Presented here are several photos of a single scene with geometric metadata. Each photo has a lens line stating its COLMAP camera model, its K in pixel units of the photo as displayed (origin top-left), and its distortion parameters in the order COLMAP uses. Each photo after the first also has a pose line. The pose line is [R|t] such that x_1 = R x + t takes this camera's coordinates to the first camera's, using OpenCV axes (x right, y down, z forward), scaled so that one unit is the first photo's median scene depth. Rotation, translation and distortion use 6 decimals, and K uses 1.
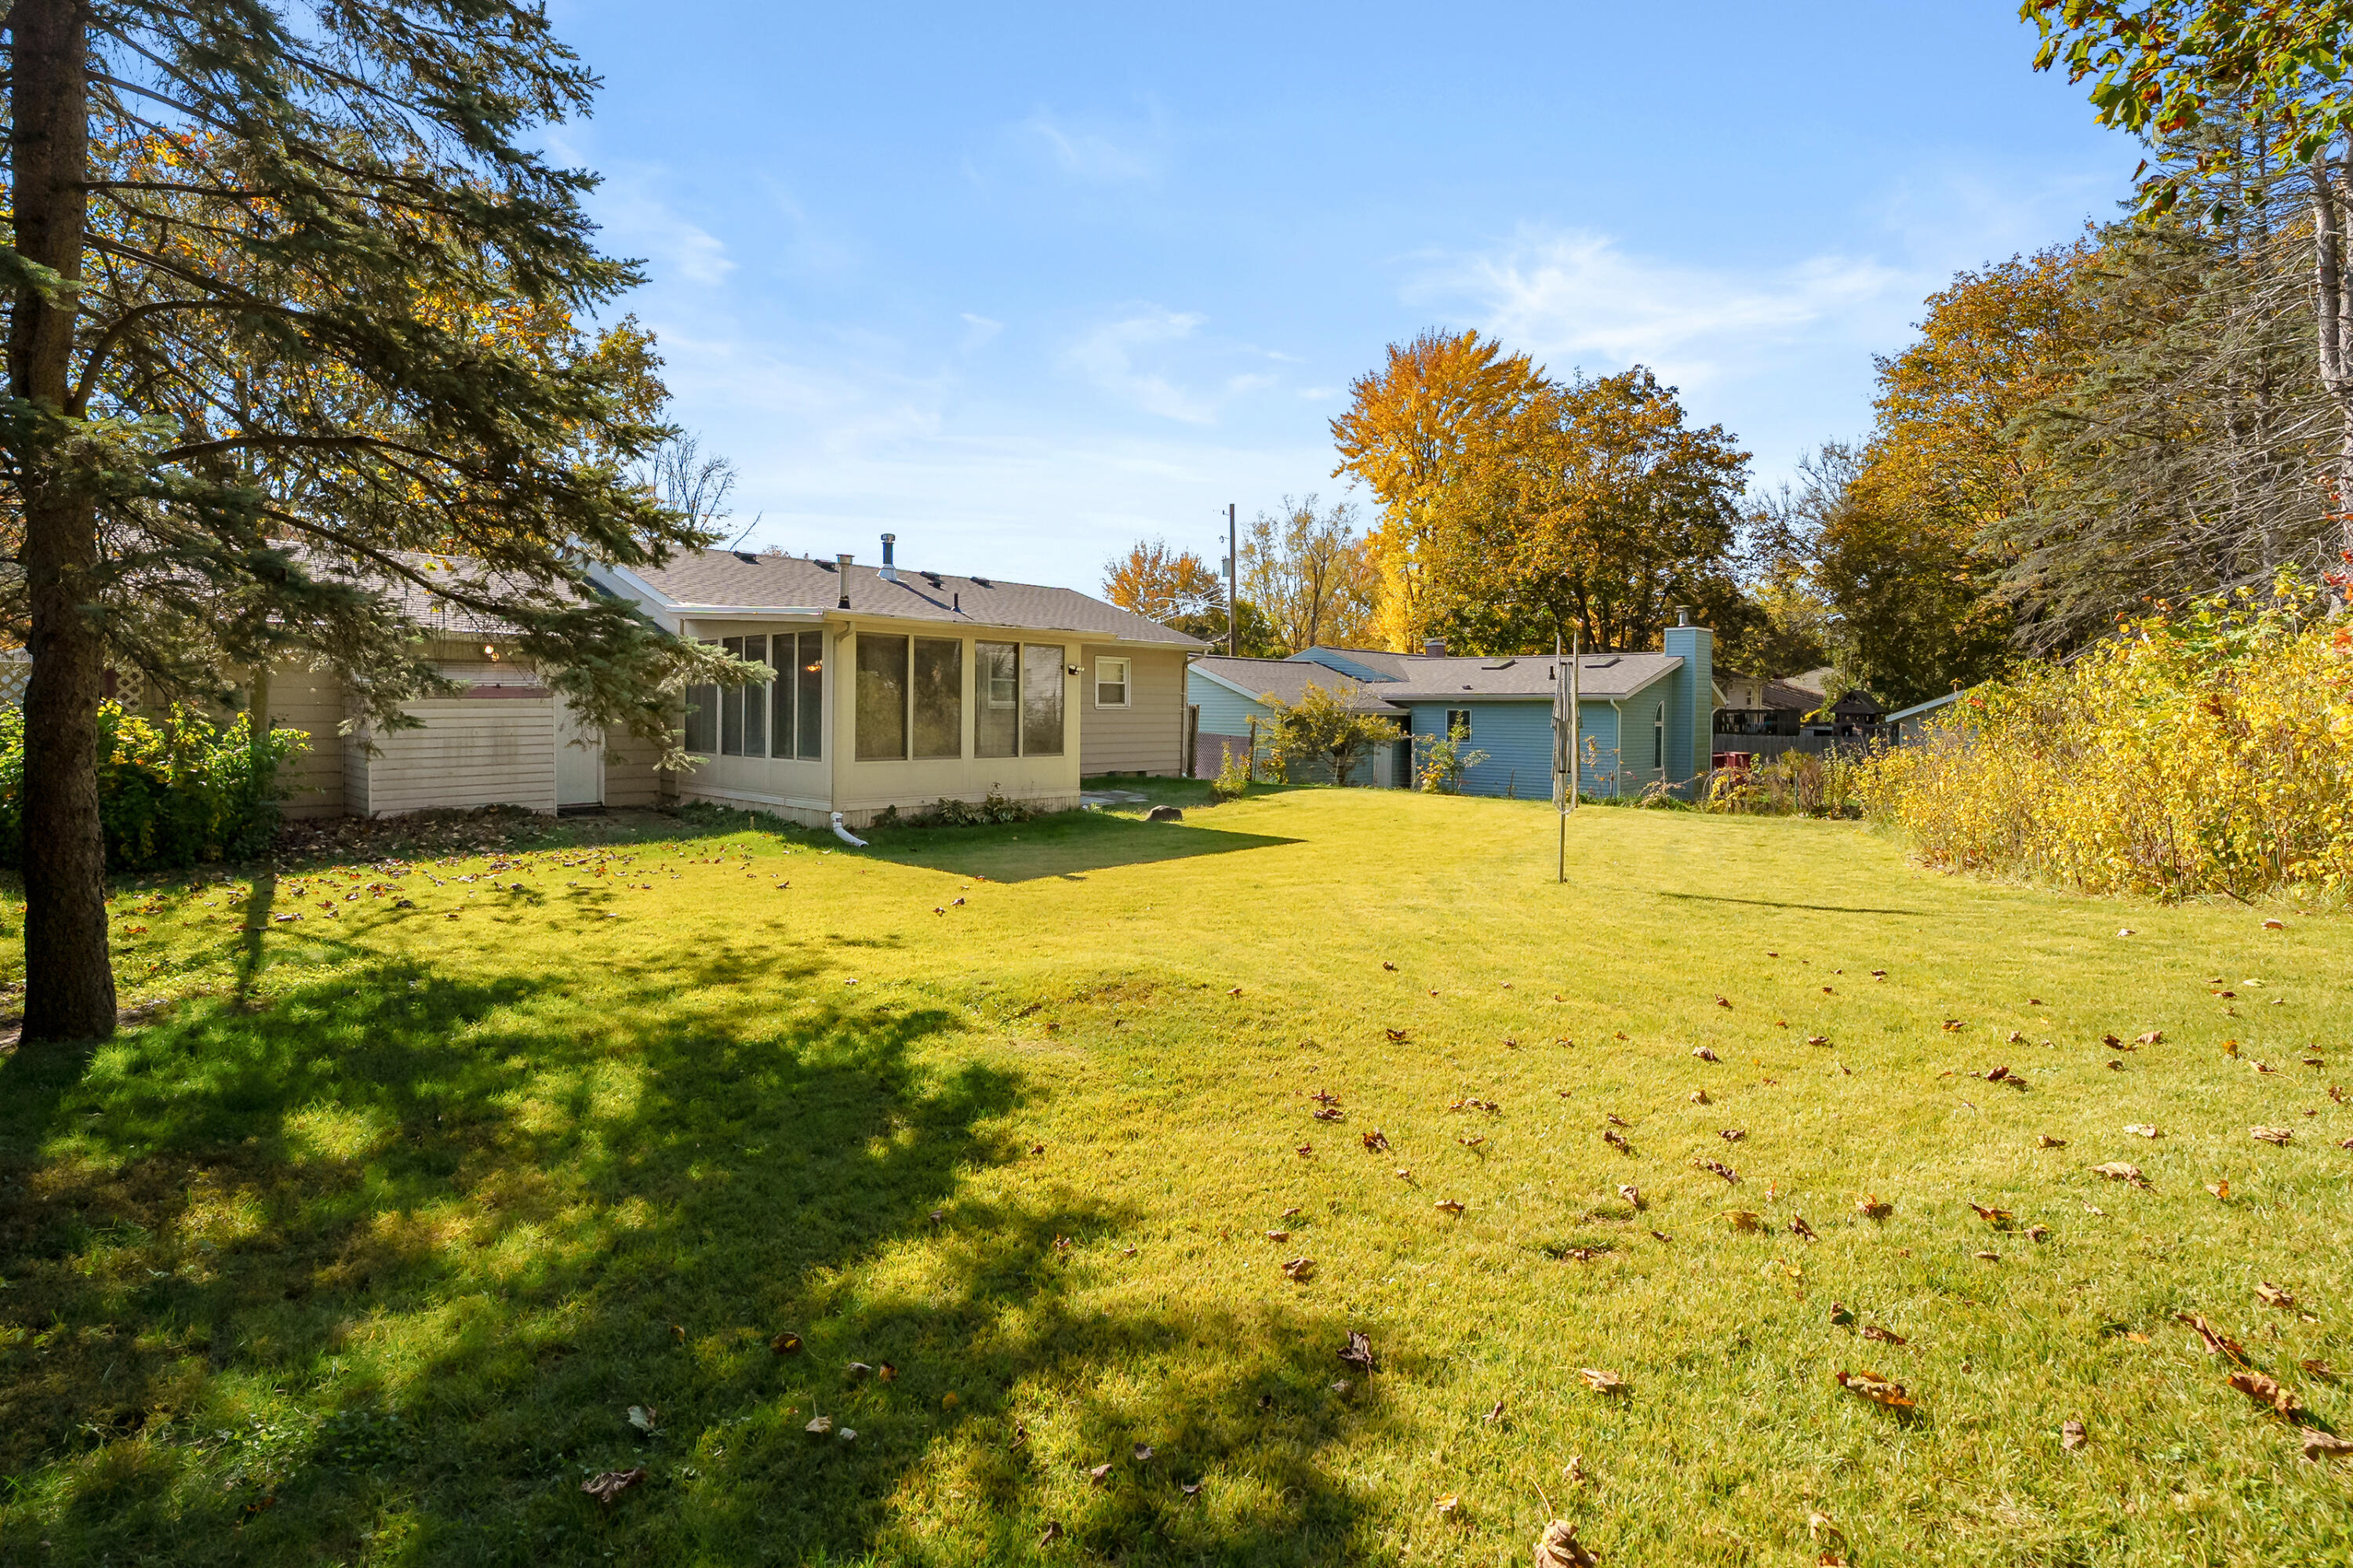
lens RADIAL K [[1083.8, 0, 1174.0], [0, 1083.8, 763.0], [0, 0, 1]] dist [-0.001511, 0.000109]
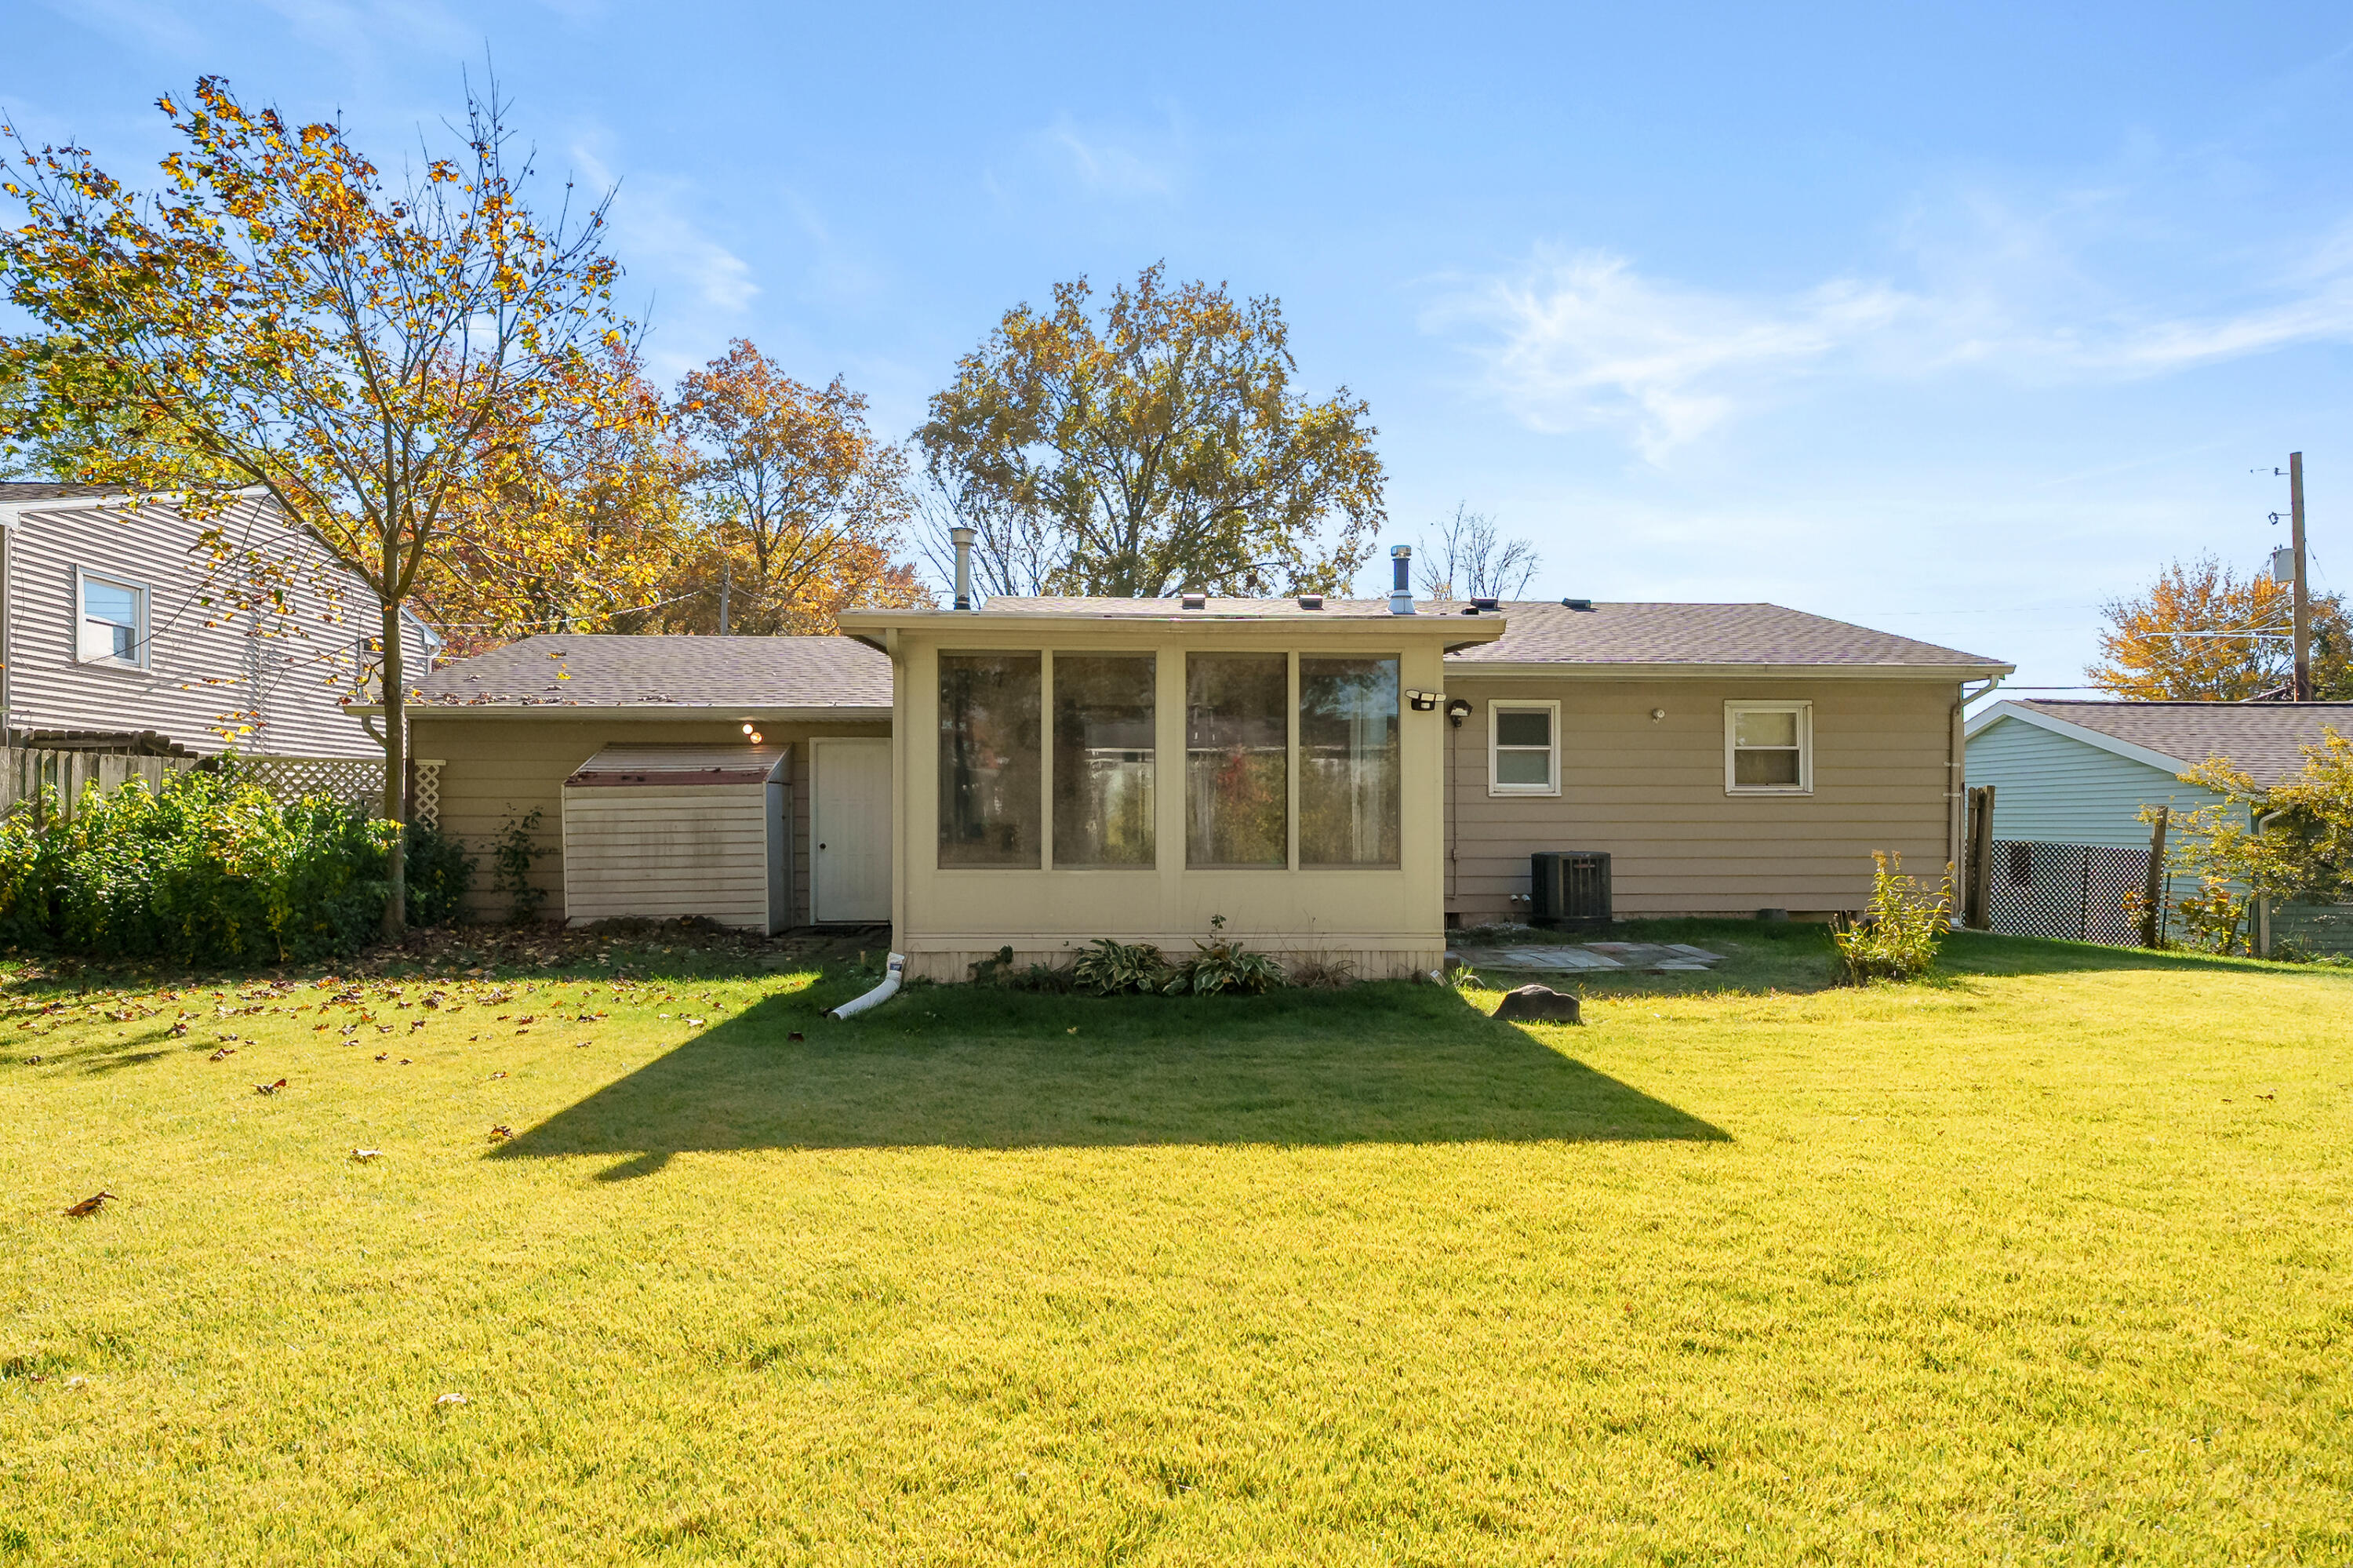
lens RADIAL K [[1185.8, 0, 1166.4], [0, 1185.8, 825.5], [0, 0, 1]] dist [0.000046, 0.000287]
pose [[0.718765, -0.010137, -0.695179, 0.178131], [-0.027854, 0.998671, -0.043362, -0.000276], [0.694695, 0.050531, 0.717528, 0.456084]]
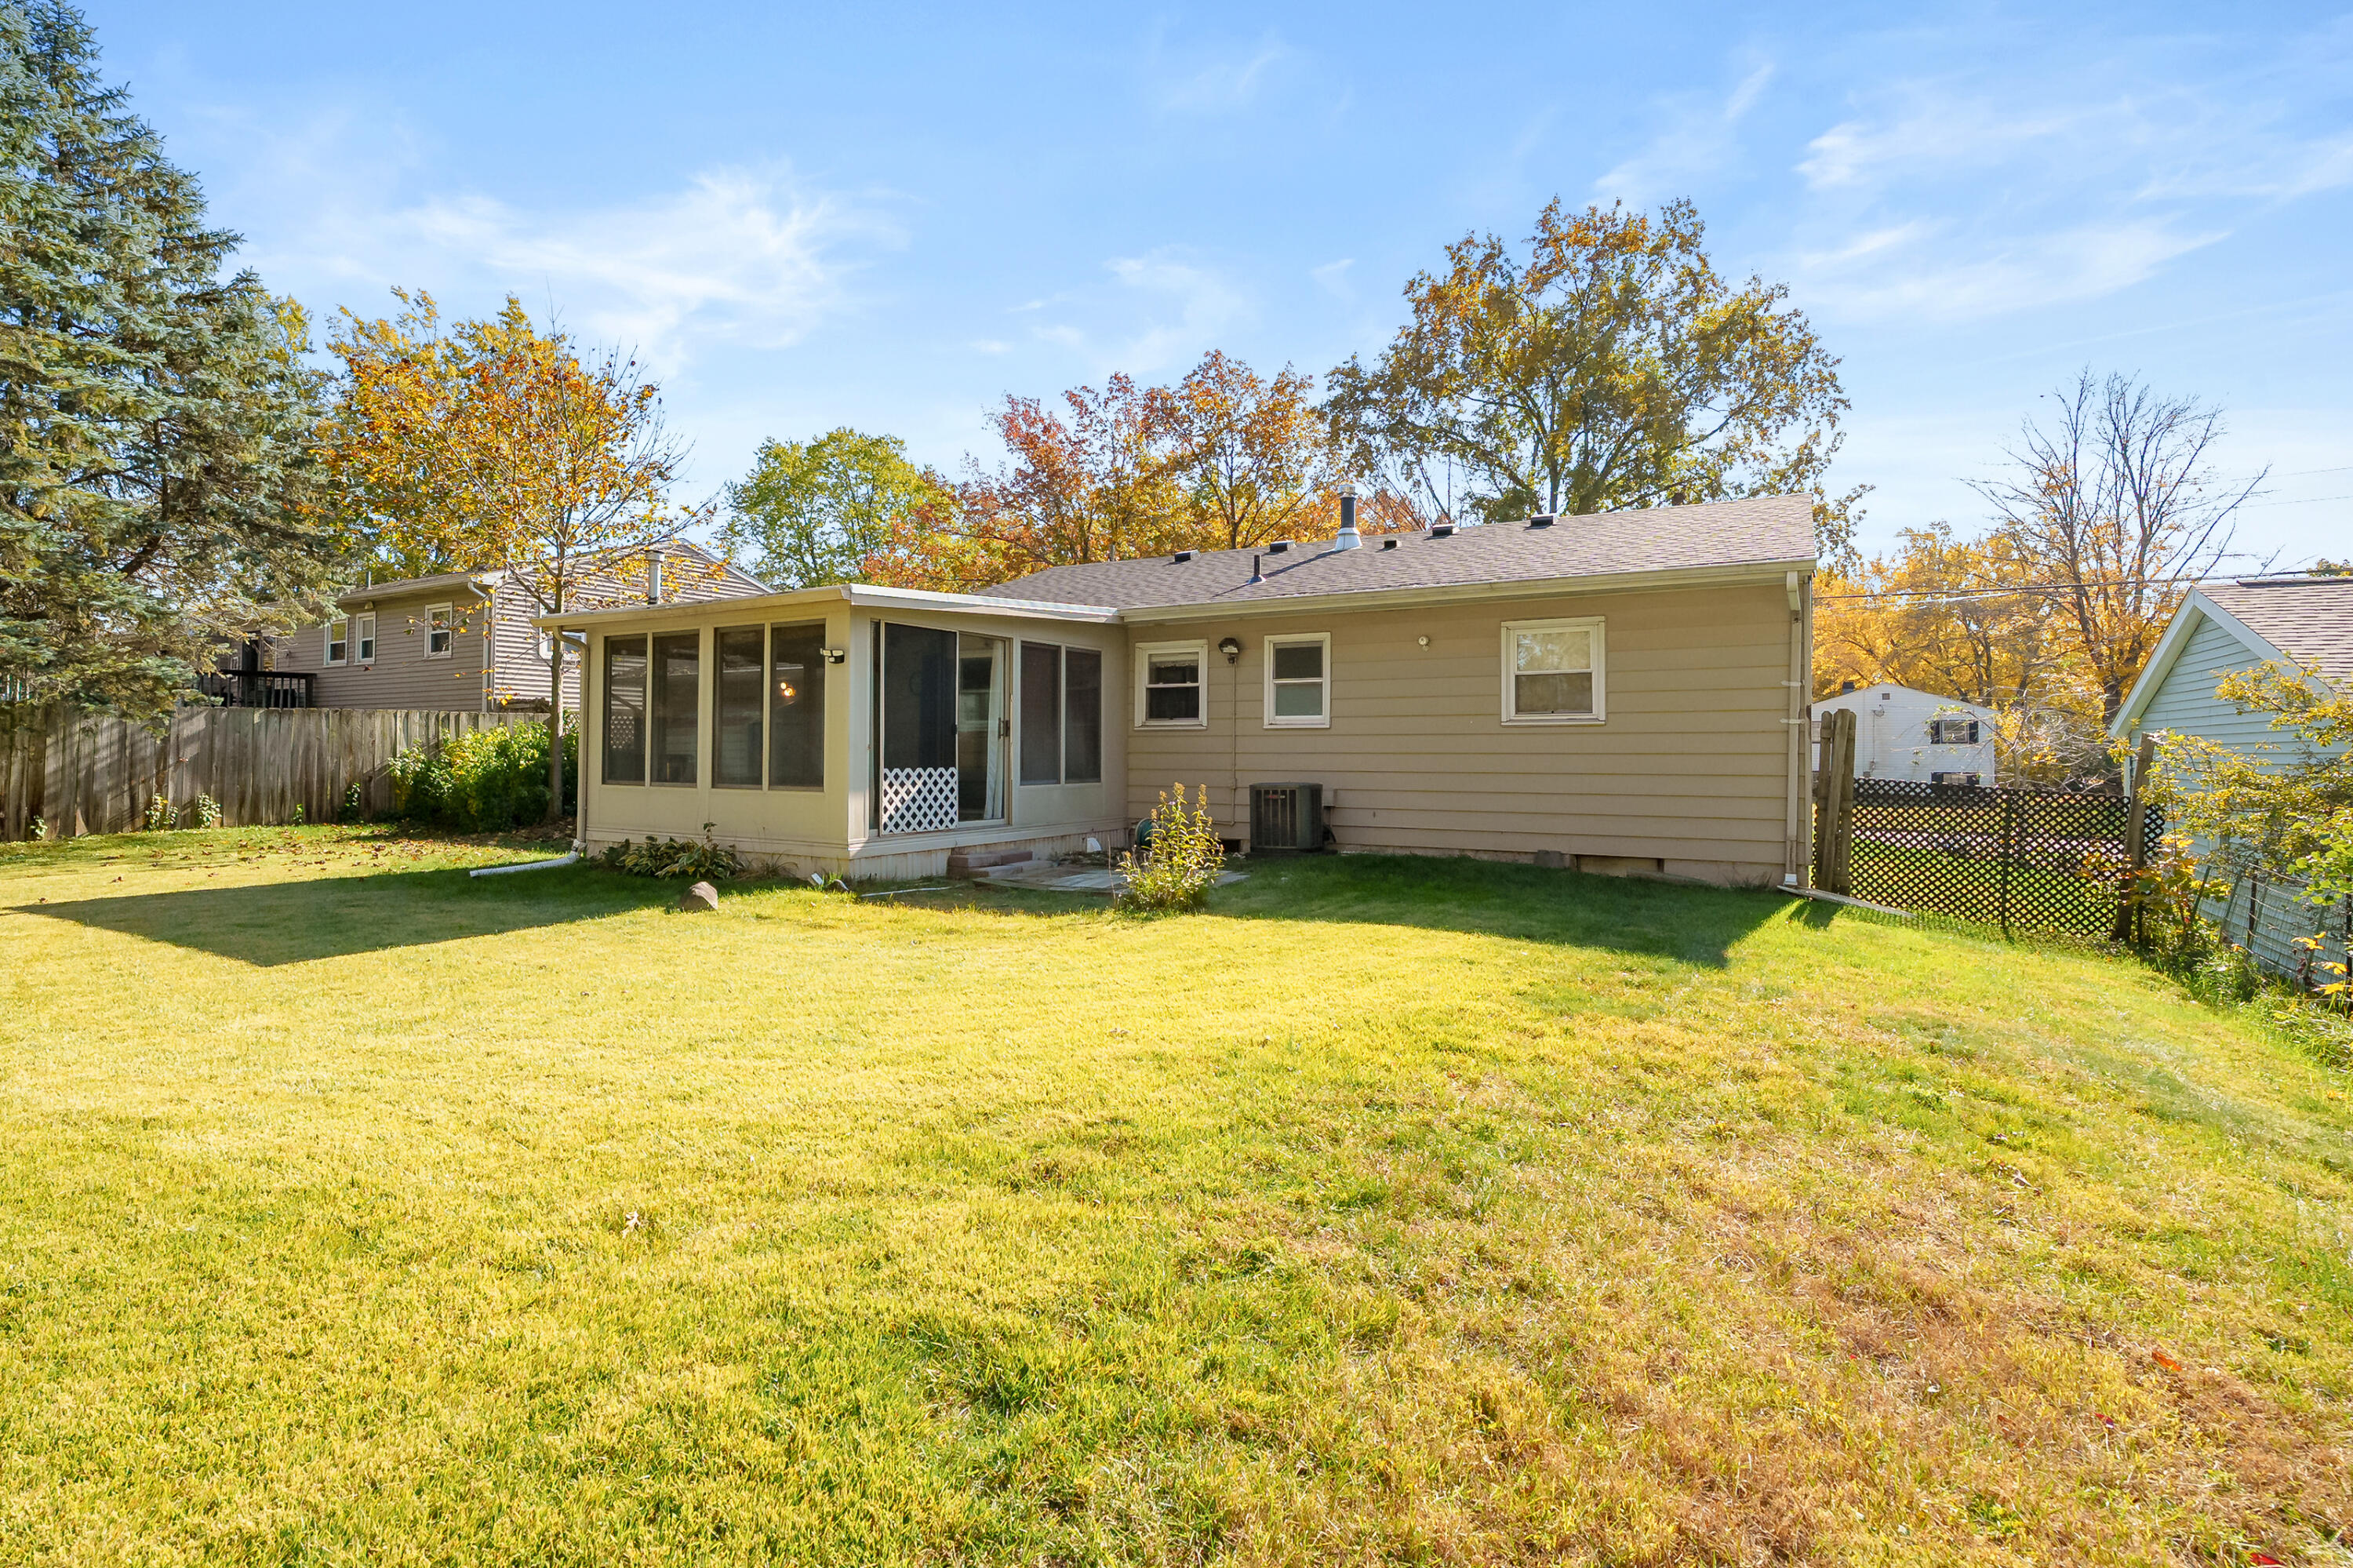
lens RADIAL K [[1105.2, 0, 1183.5], [0, 1105.2, 733.9], [0, 0, 1]] dist [-0.001237, -0.000004]
pose [[0.229544, -0.026154, -0.972947, 0.495592], [-0.050519, 0.997971, -0.038745, -0.022423], [0.971986, 0.058046, 0.227757, 0.914851]]
